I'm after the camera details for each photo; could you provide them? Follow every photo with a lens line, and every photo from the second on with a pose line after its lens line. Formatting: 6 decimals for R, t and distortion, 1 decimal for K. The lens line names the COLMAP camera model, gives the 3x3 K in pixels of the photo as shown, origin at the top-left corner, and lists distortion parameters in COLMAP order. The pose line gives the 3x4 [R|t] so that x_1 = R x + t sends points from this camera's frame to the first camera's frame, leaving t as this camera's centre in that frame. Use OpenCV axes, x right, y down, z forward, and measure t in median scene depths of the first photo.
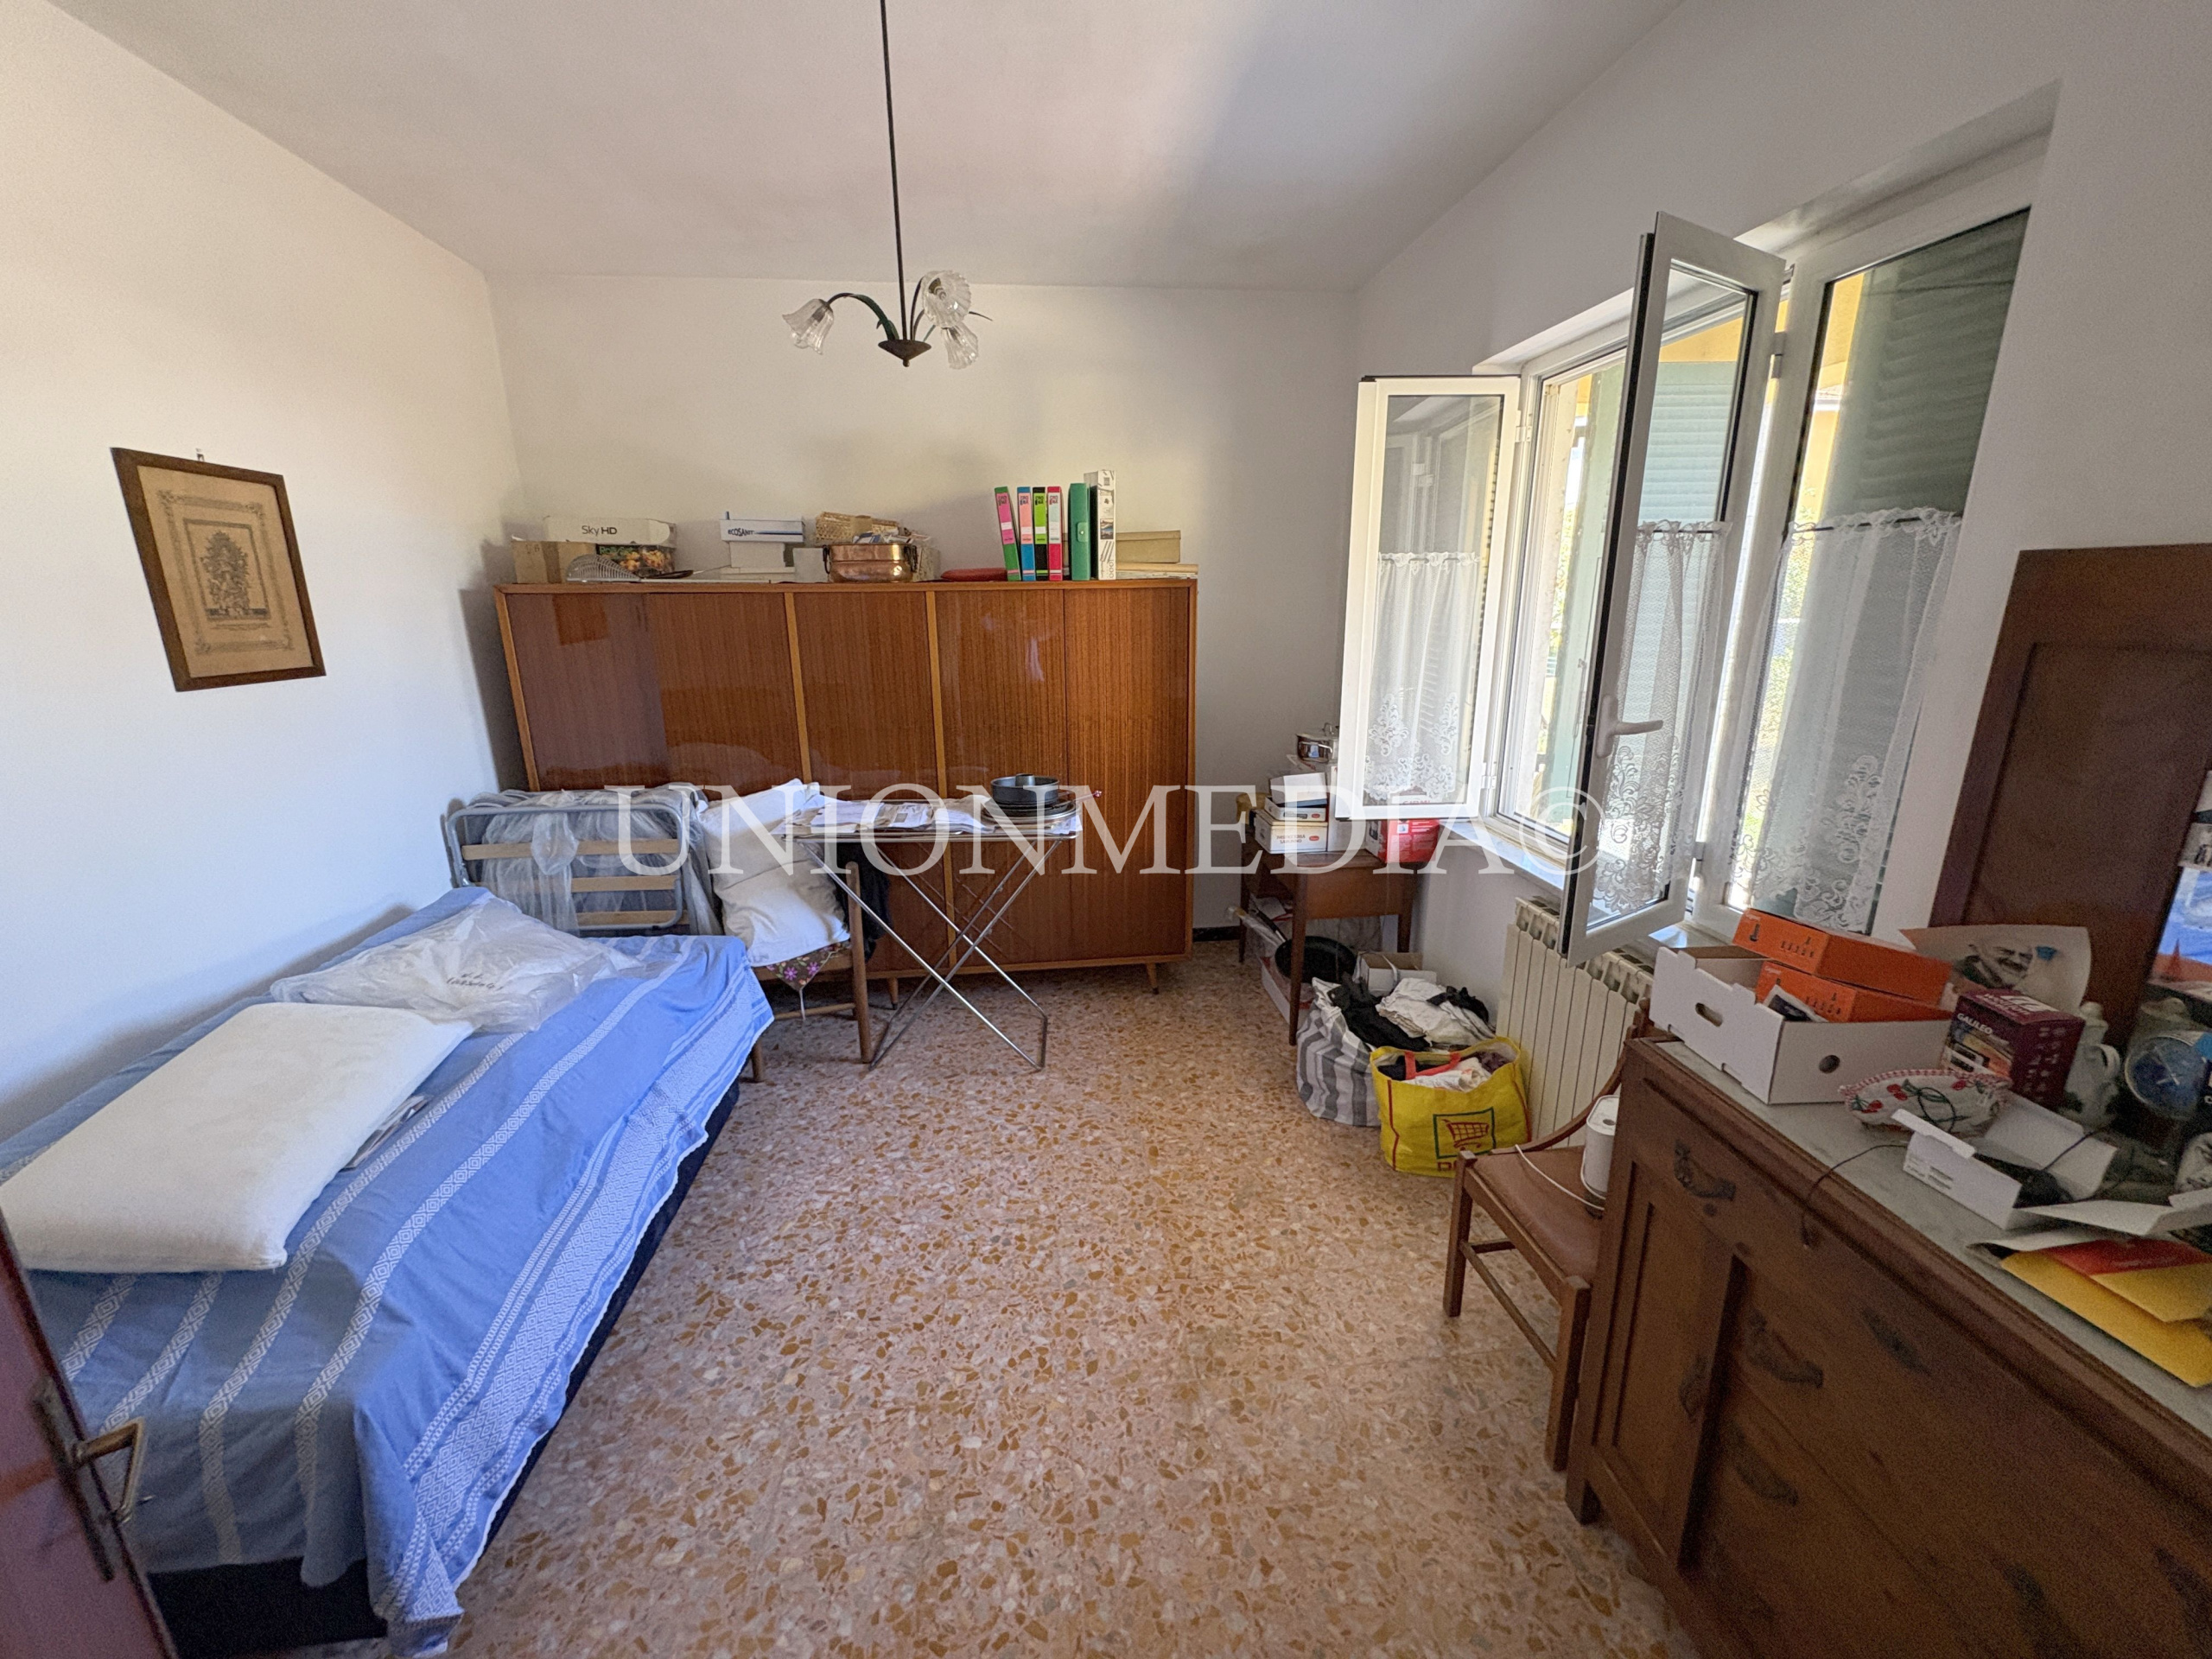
lens RADIAL K [[885.9, 0, 1106.8], [0, 885.9, 827.7], [0, 0, 1]] dist [-0.000475, -0.000413]
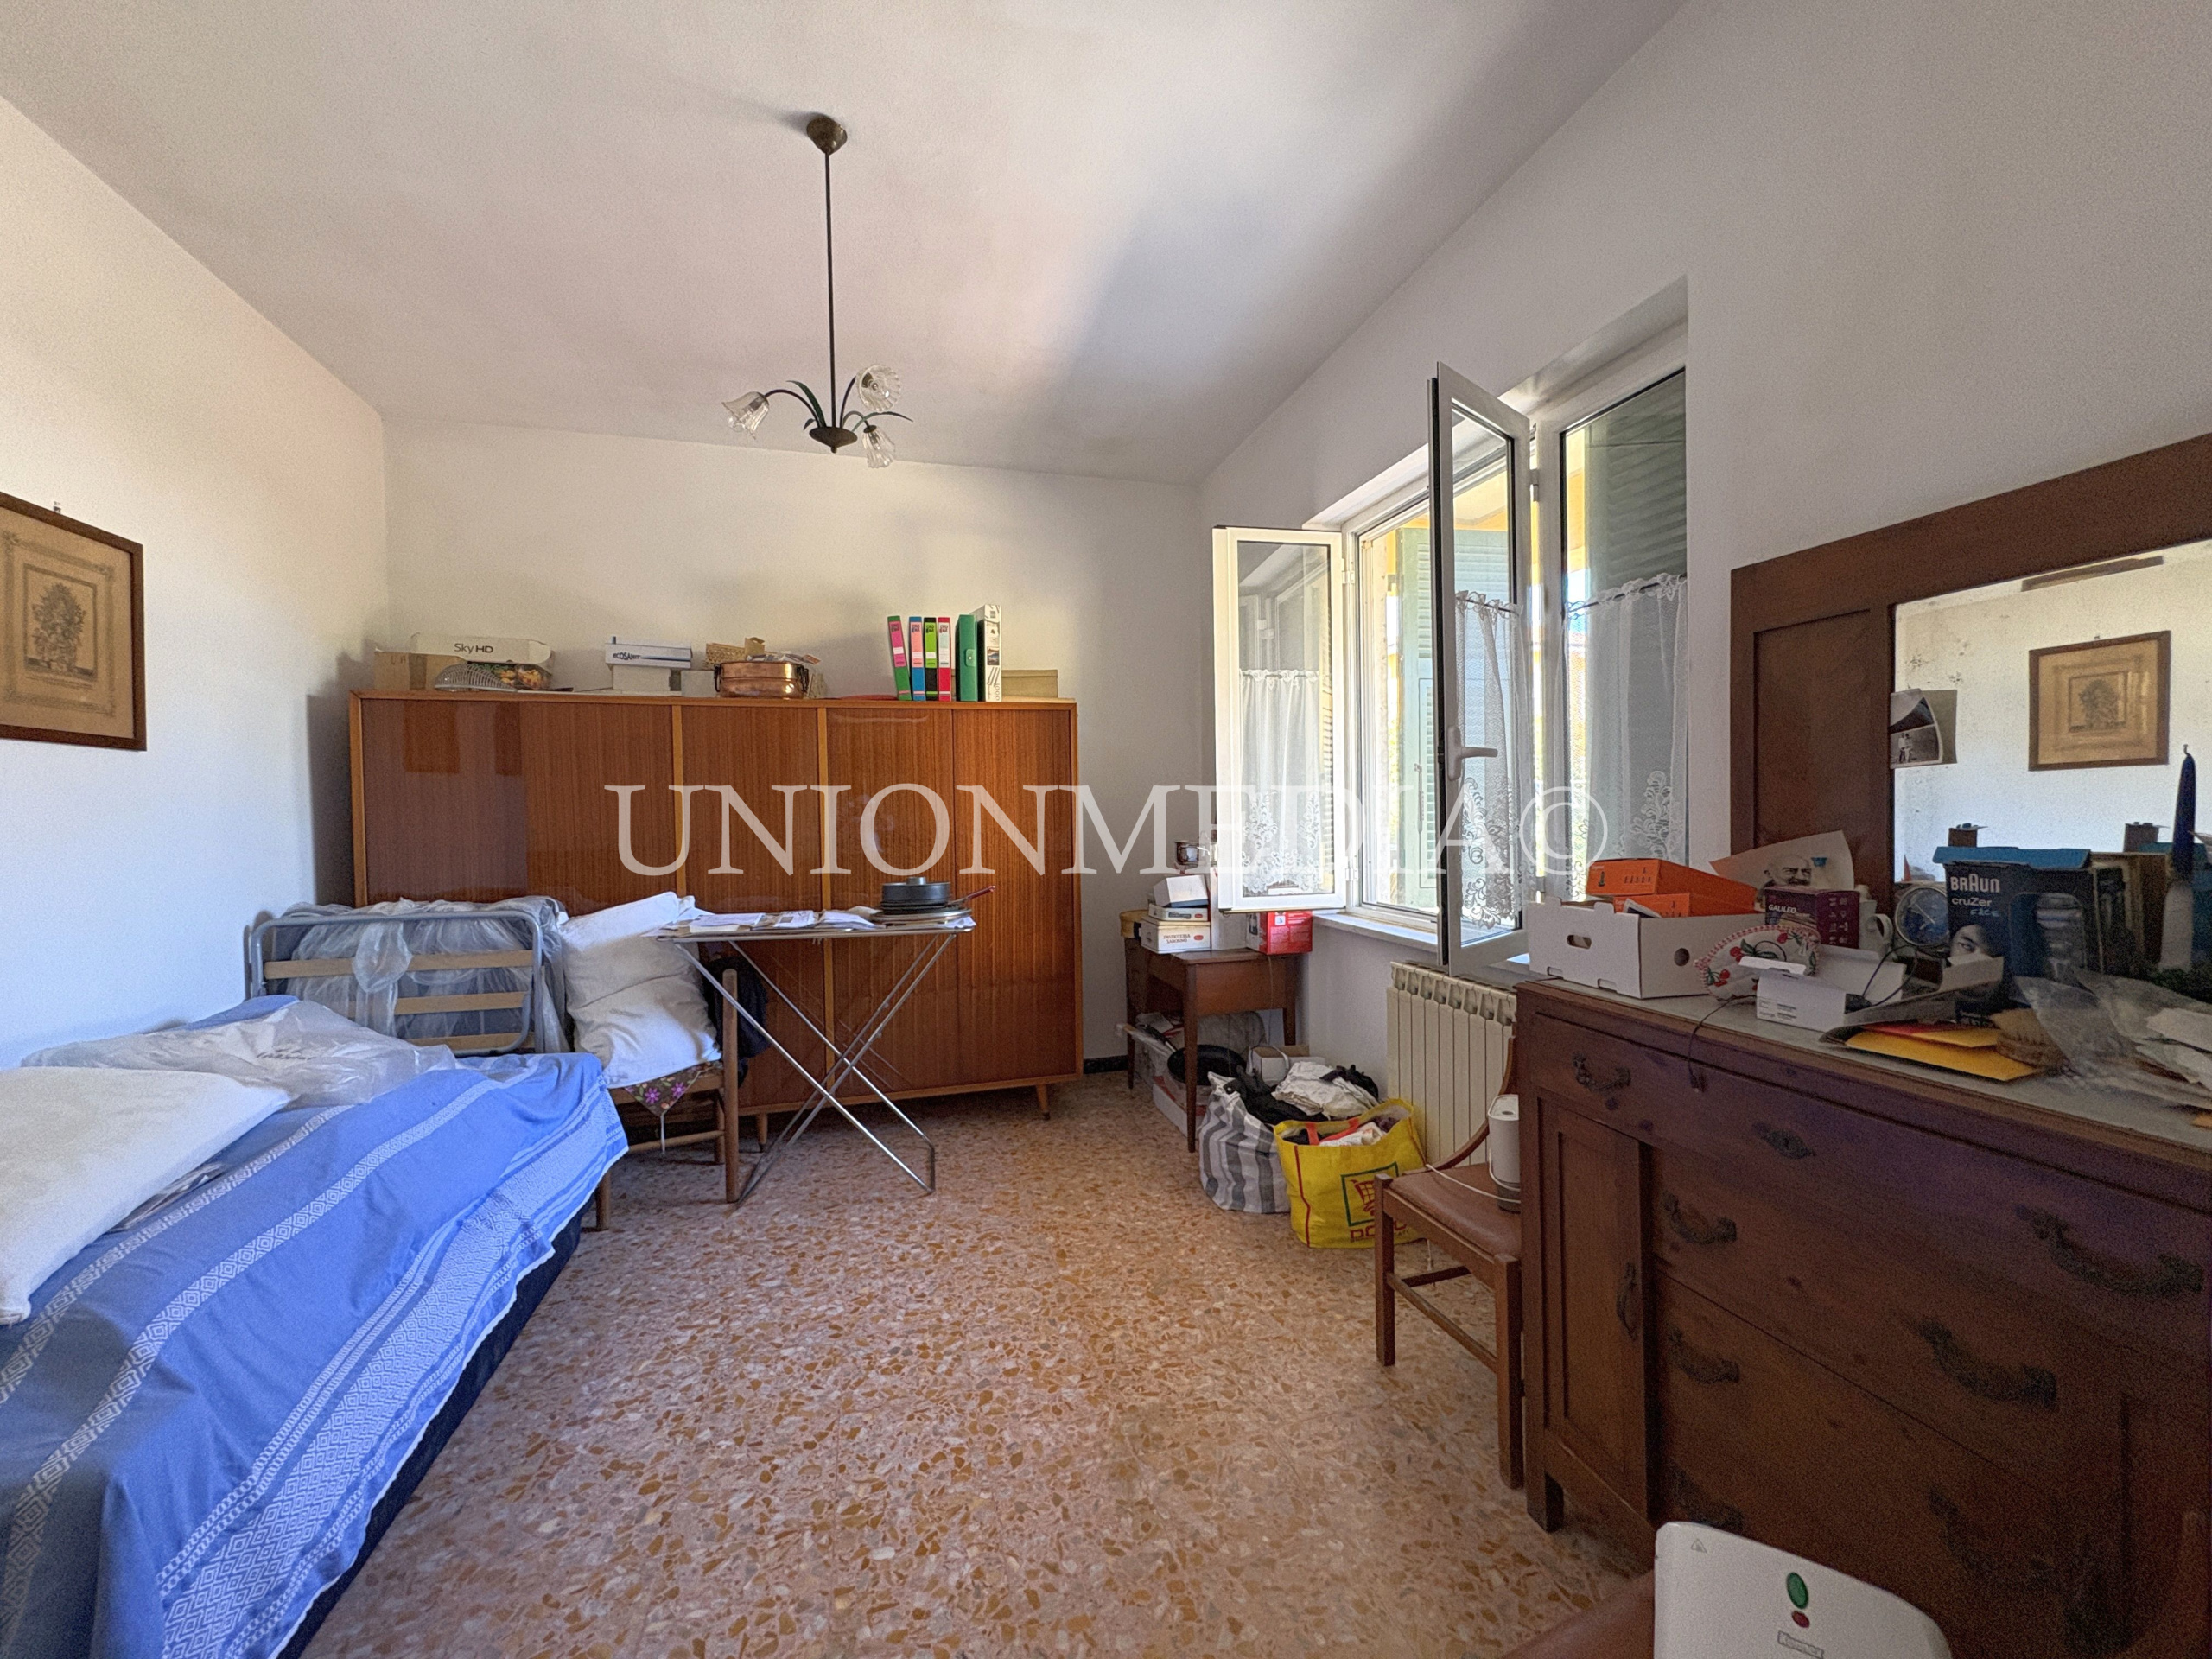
lens RADIAL K [[885.9, 0, 1110.2], [0, 885.9, 822.5], [0, 0, 1]] dist [-0.000475, -0.000413]
pose [[0.986115, -0.008025, 0.165868, -0.061088], [0.047756, 0.970342, -0.236974, 0.189174], [-0.159047, 0.241605, 0.957252, -0.016089]]
